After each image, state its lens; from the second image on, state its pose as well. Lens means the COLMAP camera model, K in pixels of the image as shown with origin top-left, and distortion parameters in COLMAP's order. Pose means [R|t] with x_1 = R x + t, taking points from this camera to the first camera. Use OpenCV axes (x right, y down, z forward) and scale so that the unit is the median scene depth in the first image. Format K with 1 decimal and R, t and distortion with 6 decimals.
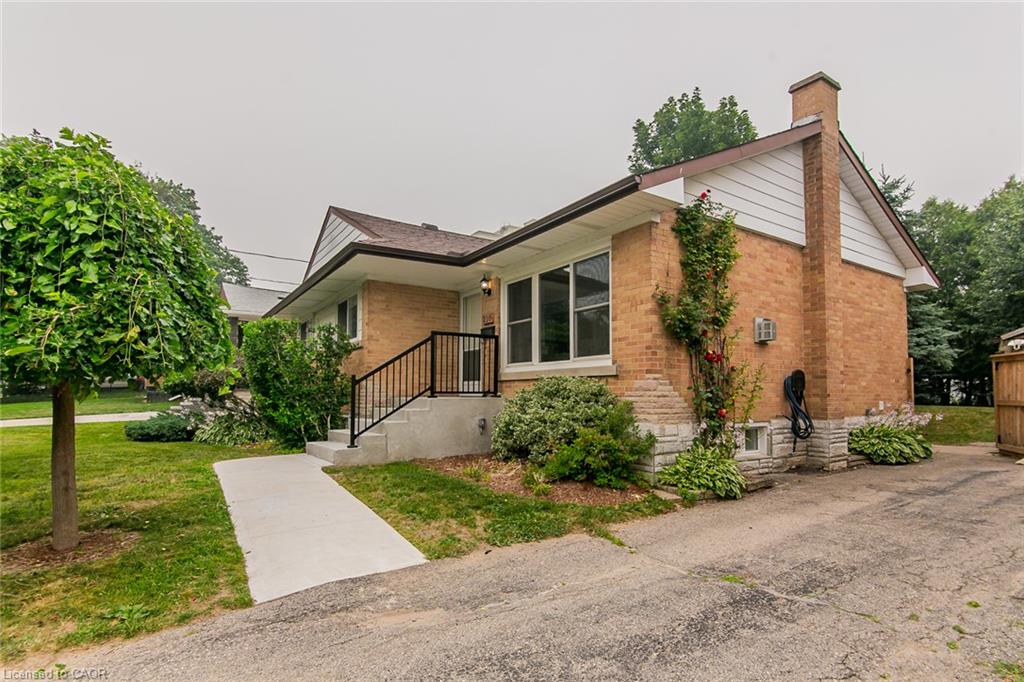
lens RADIAL K [[515.4, 0, 516.7], [0, 515.4, 376.7], [0, 0, 1]] dist [0.002650, 0.000615]
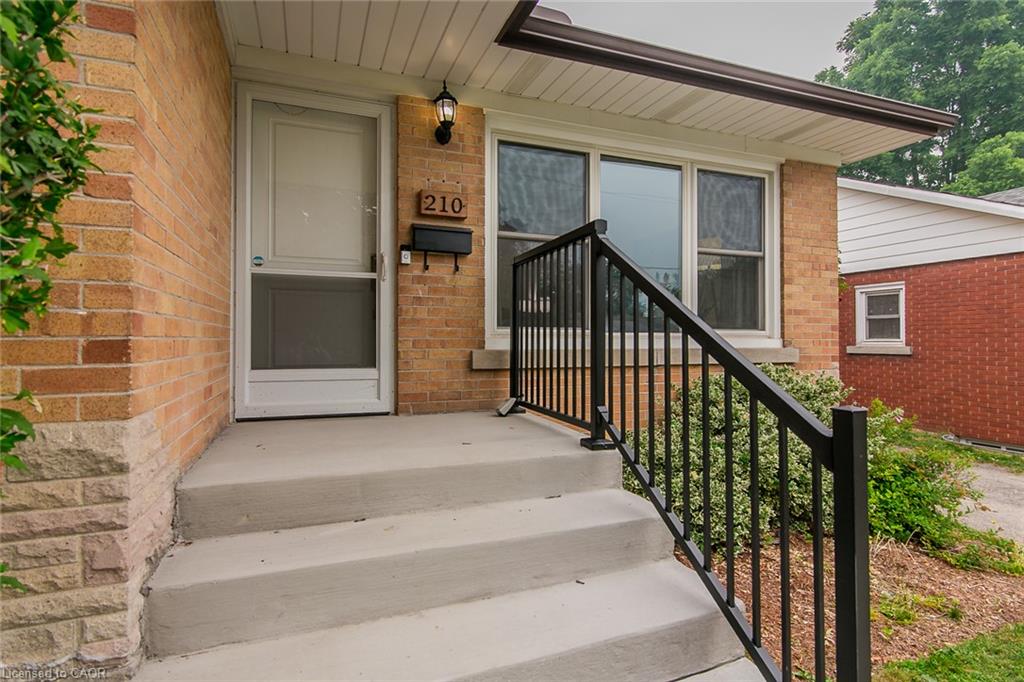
lens RADIAL K [[534.4, 0, 512.0], [0, 534.4, 341.0], [0, 0, 1]] dist [0.000436, -0.000135]
pose [[0.227947, 0.000497, 0.973673, -0.559706], [-0.033978, 0.999395, 0.007445, -0.022981], [-0.973081, -0.034781, 0.227826, 1.121329]]
